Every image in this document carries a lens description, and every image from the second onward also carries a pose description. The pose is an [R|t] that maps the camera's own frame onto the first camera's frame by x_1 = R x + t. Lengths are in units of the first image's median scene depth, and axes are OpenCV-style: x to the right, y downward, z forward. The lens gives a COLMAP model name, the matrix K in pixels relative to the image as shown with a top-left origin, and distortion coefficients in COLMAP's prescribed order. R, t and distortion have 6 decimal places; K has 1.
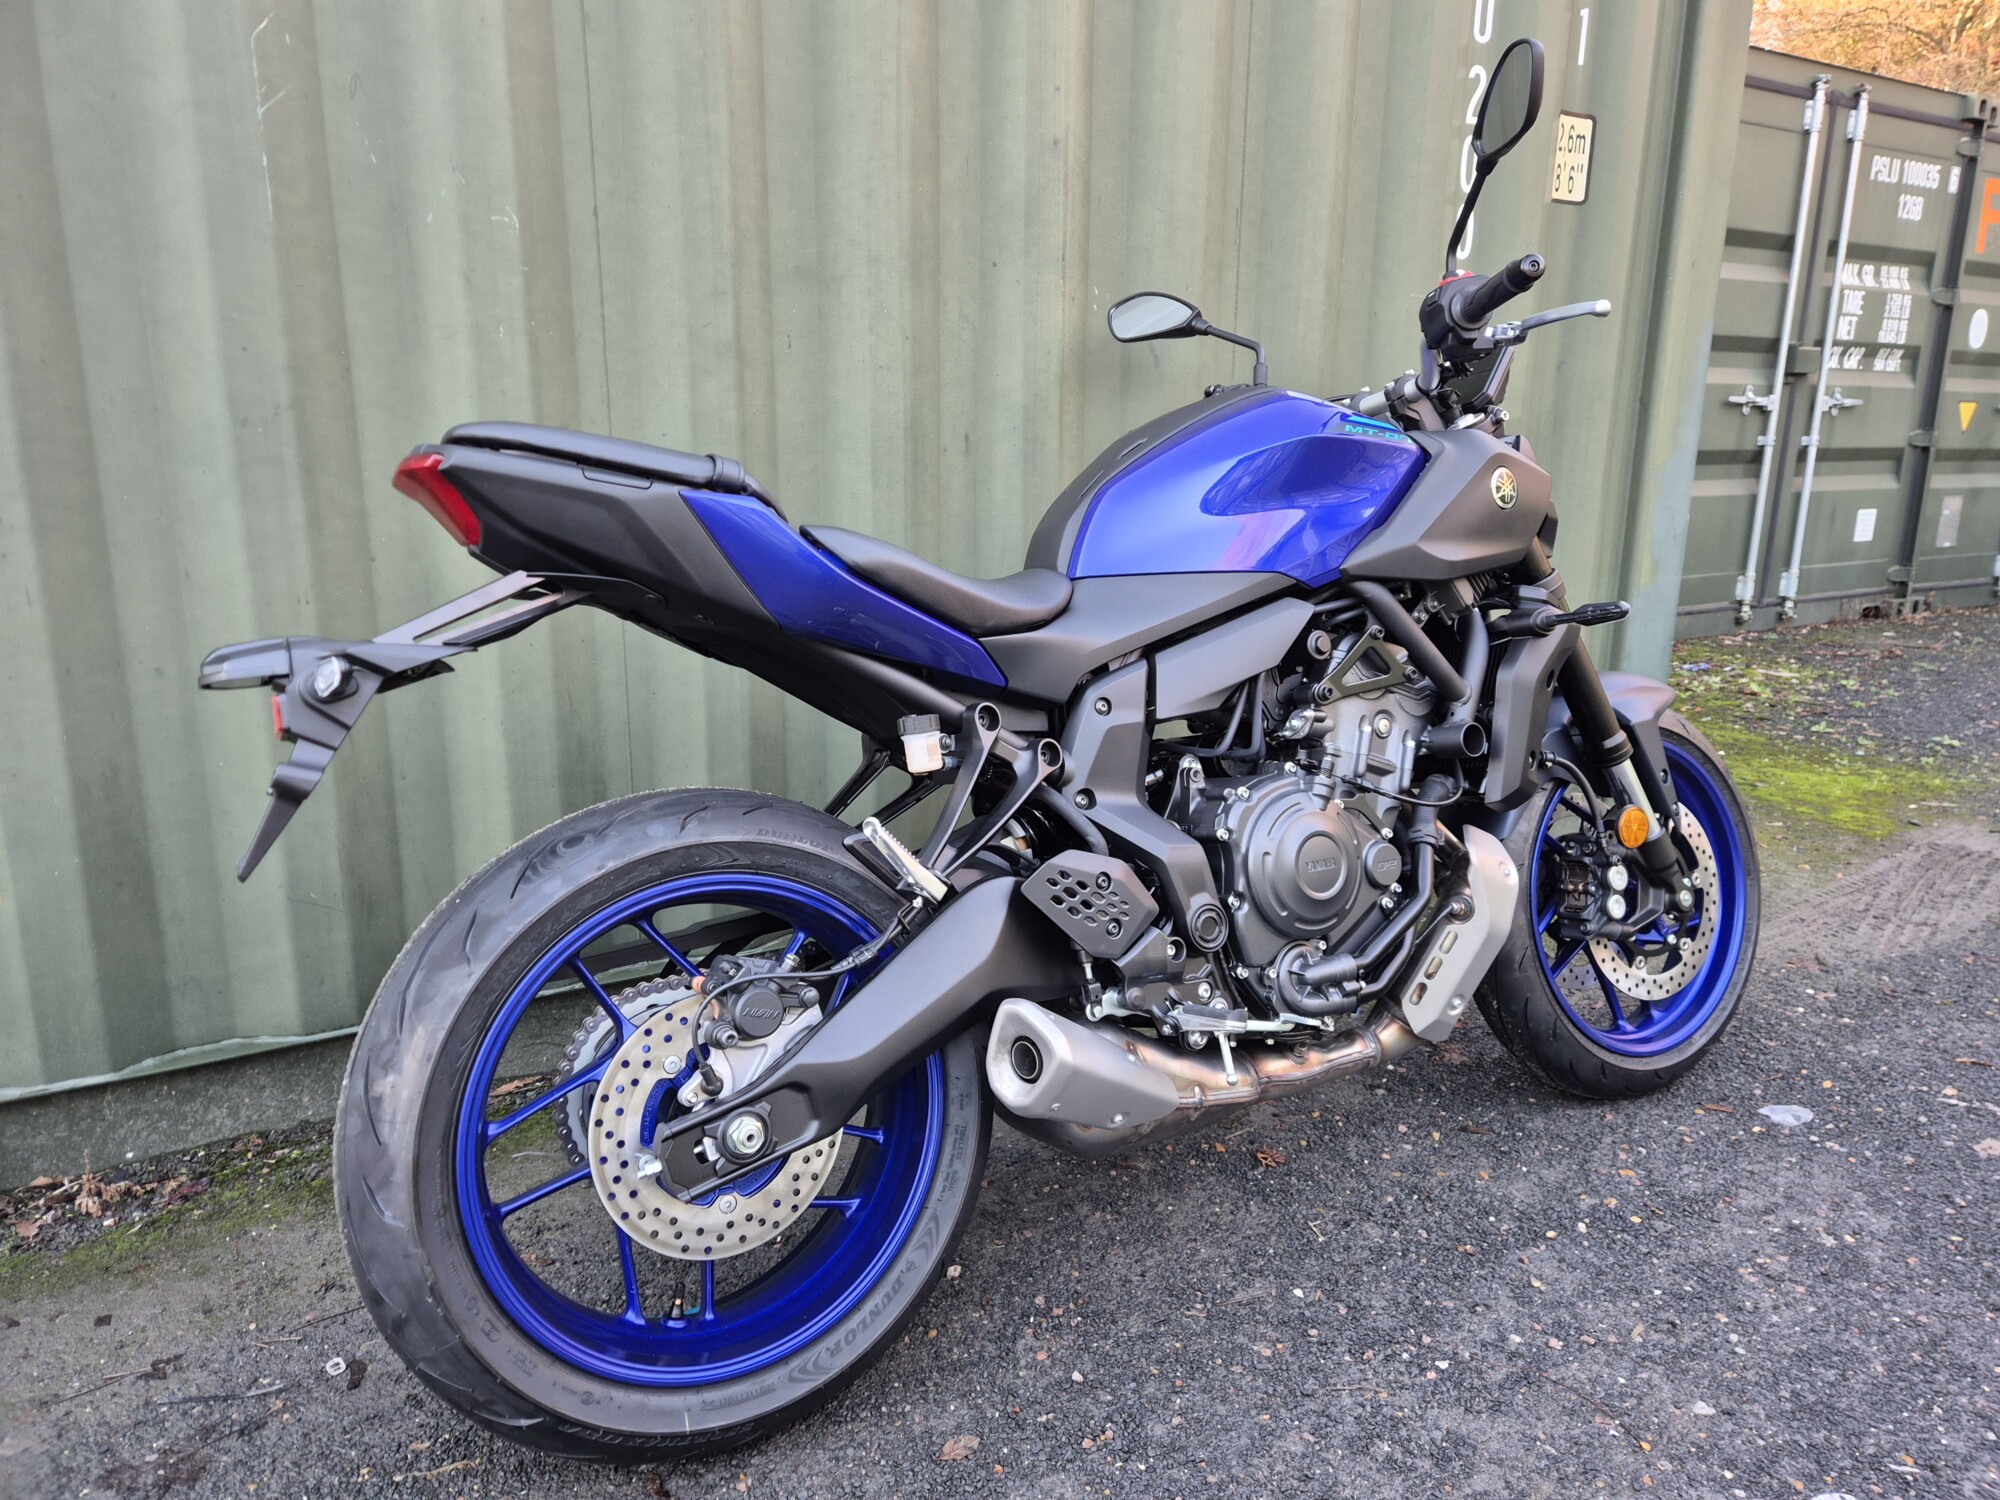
lens RADIAL K [[1348.1, 0, 1008.7], [0, 1348.1, 741.5], [0, 0, 1]] dist [0.080391, -0.071231]
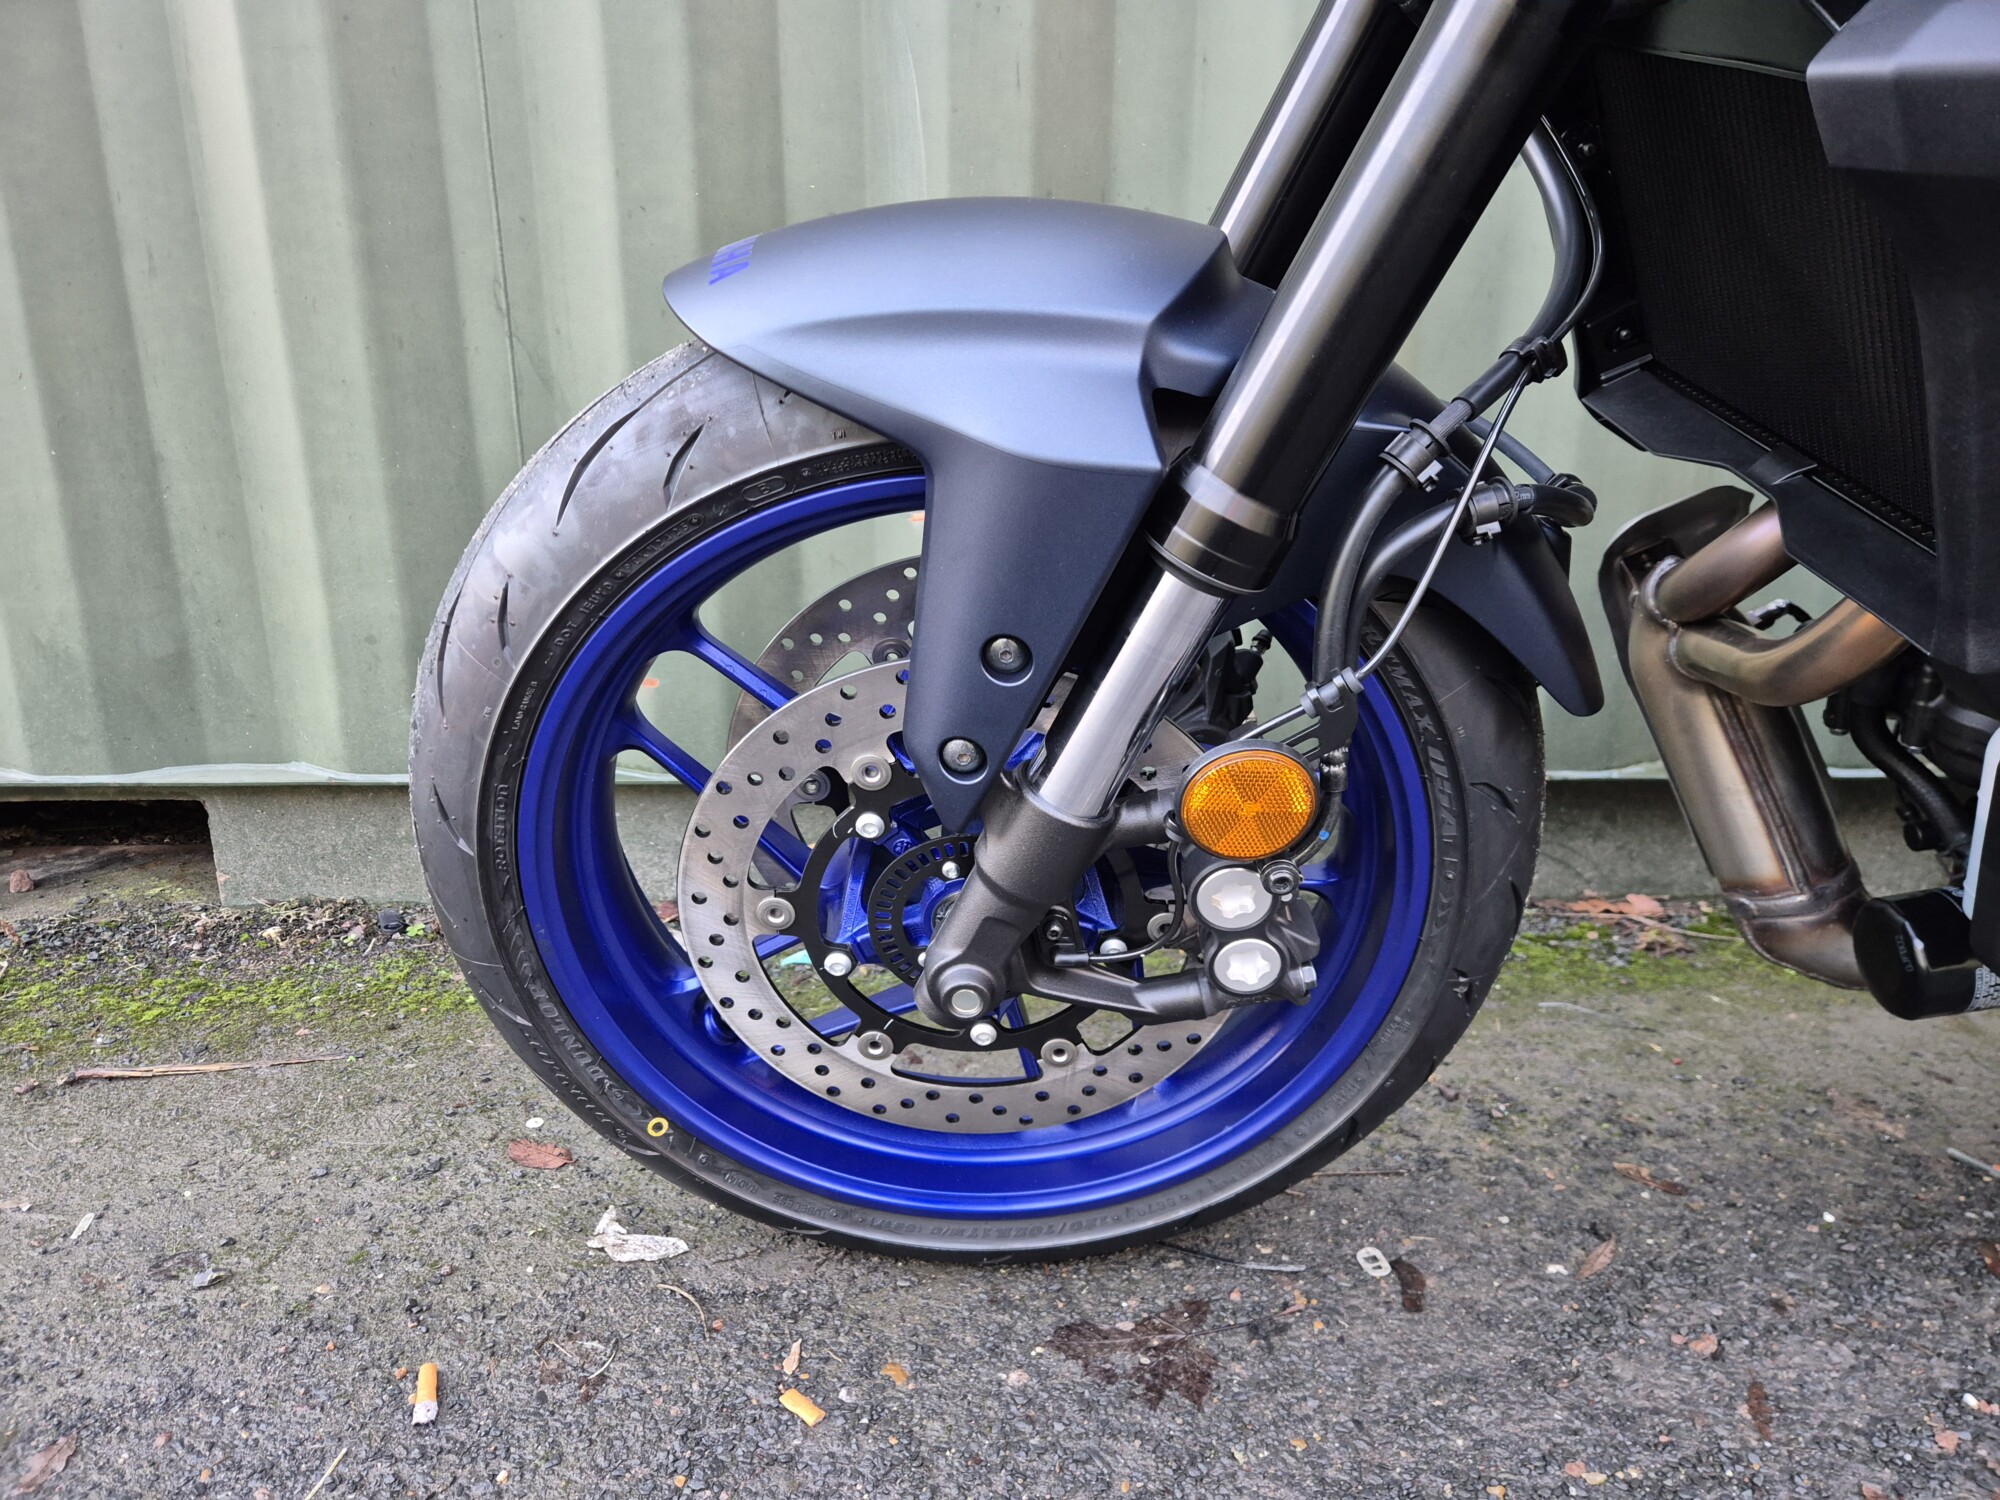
lens RADIAL K [[1348.1, 0, 989.3], [0, 1348.1, 744.7], [0, 0, 1]] dist [0.080391, -0.071231]
pose [[0.873692, 0.133047, -0.467932, -0.320530], [-0.102339, 0.990617, 0.090581, 0.160559], [0.475593, -0.031253, 0.879110, 0.334261]]
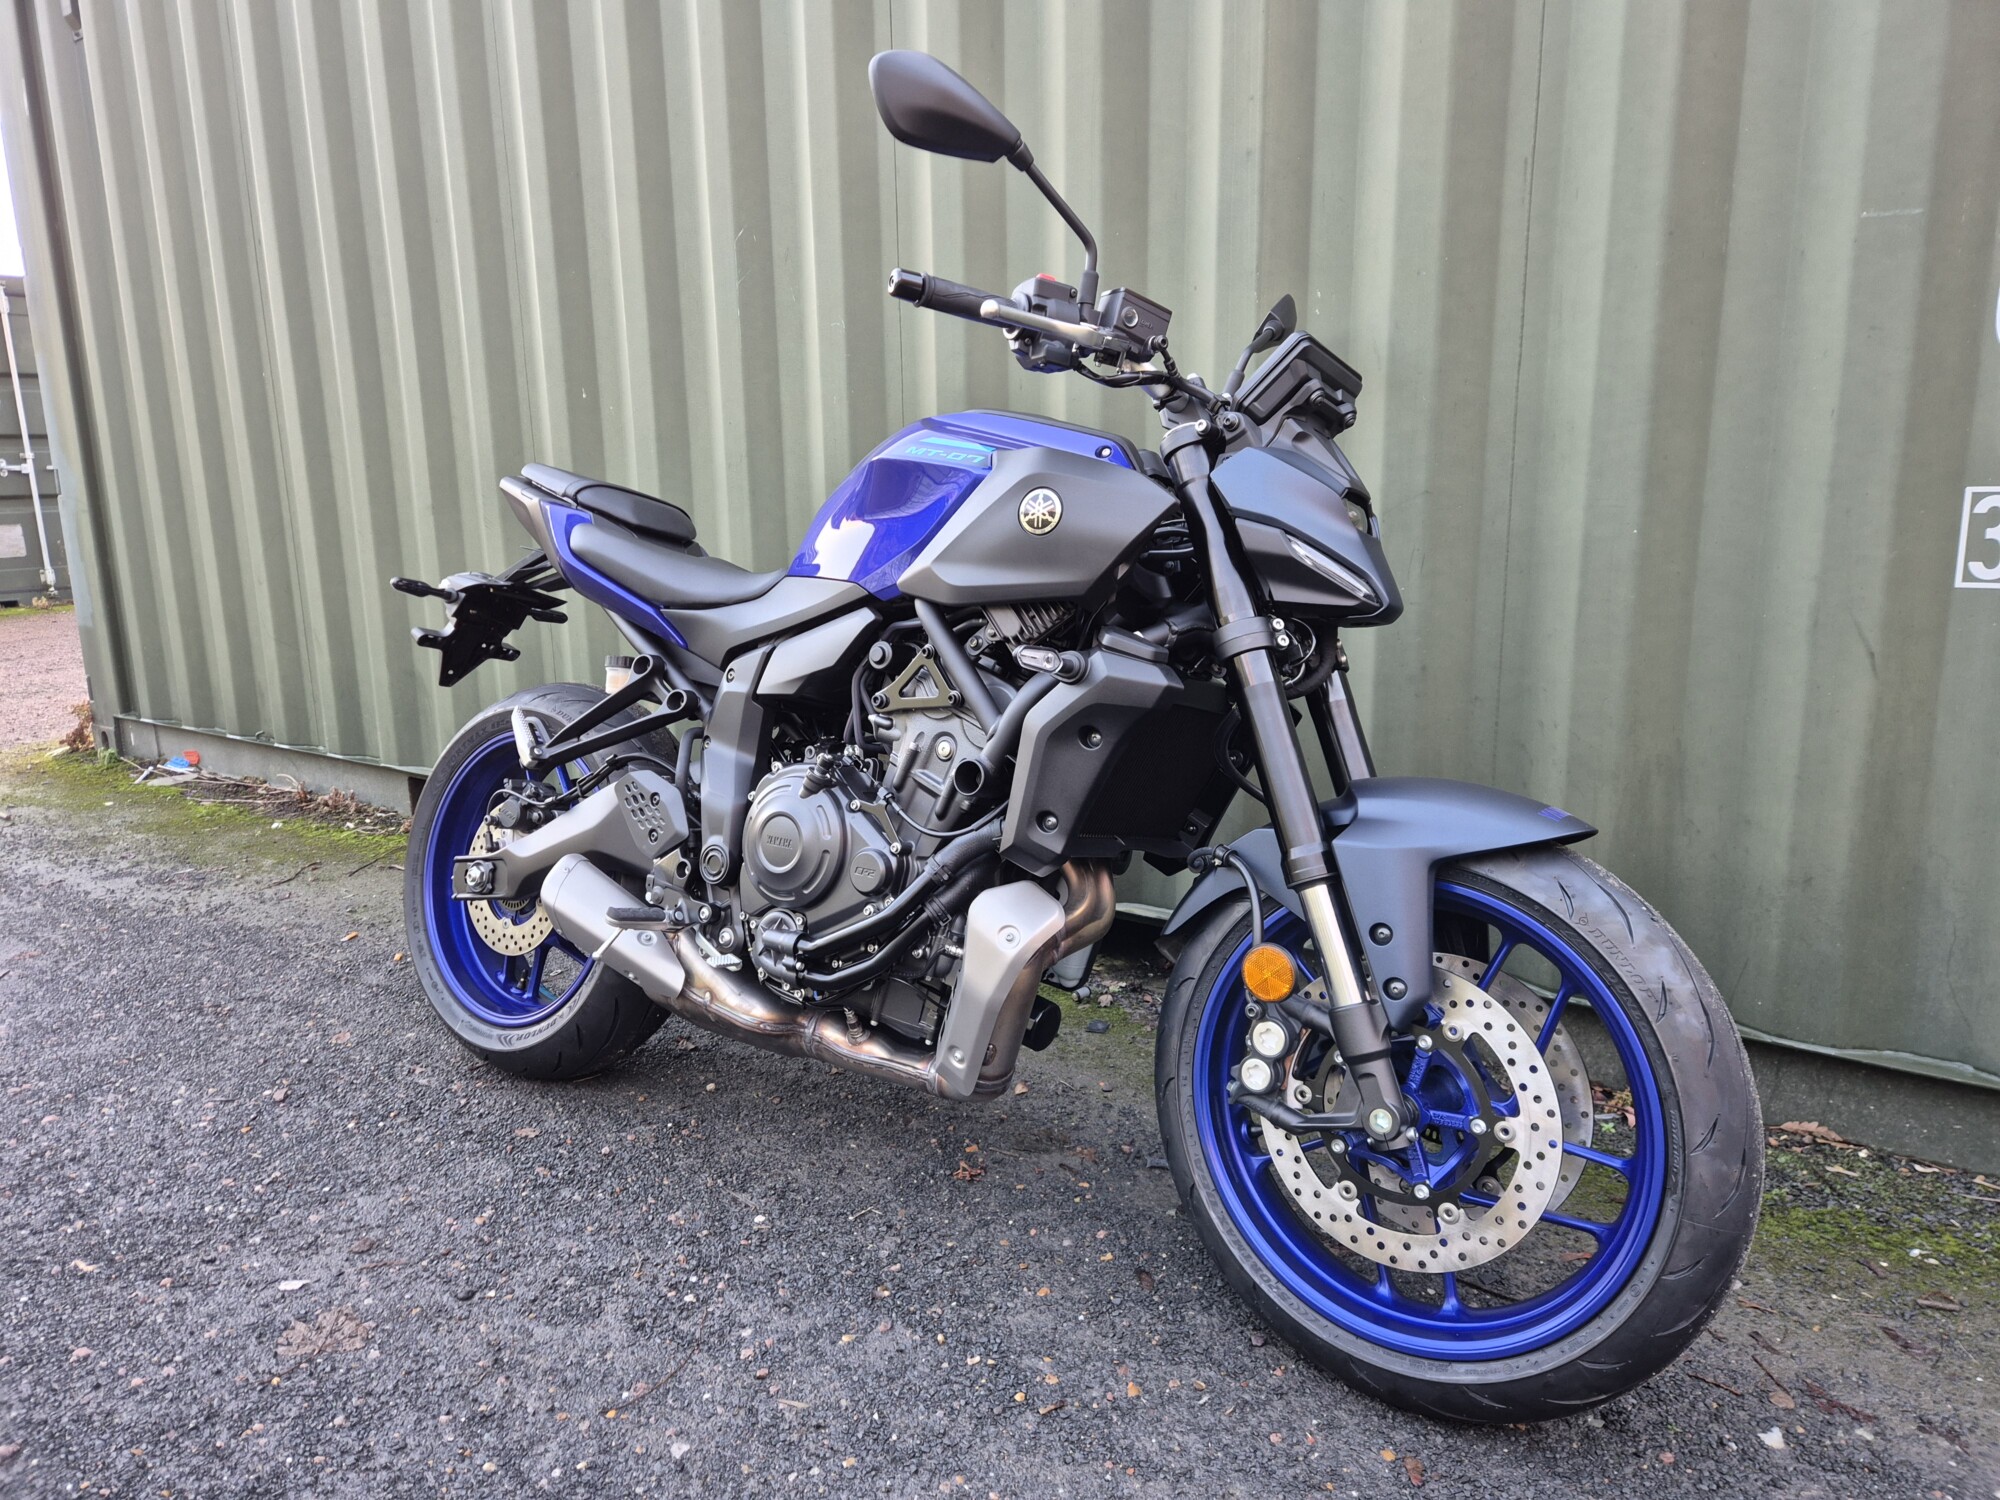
lens RADIAL K [[1348.1, 0, 982.3], [0, 1348.1, 736.7], [0, 0, 1]] dist [0.080391, -0.071231]
pose [[0.405880, 0.161694, -0.899509, 1.113837], [-0.180078, 0.979079, 0.094742, -0.112001], [0.896009, 0.123528, 0.426506, 0.577481]]
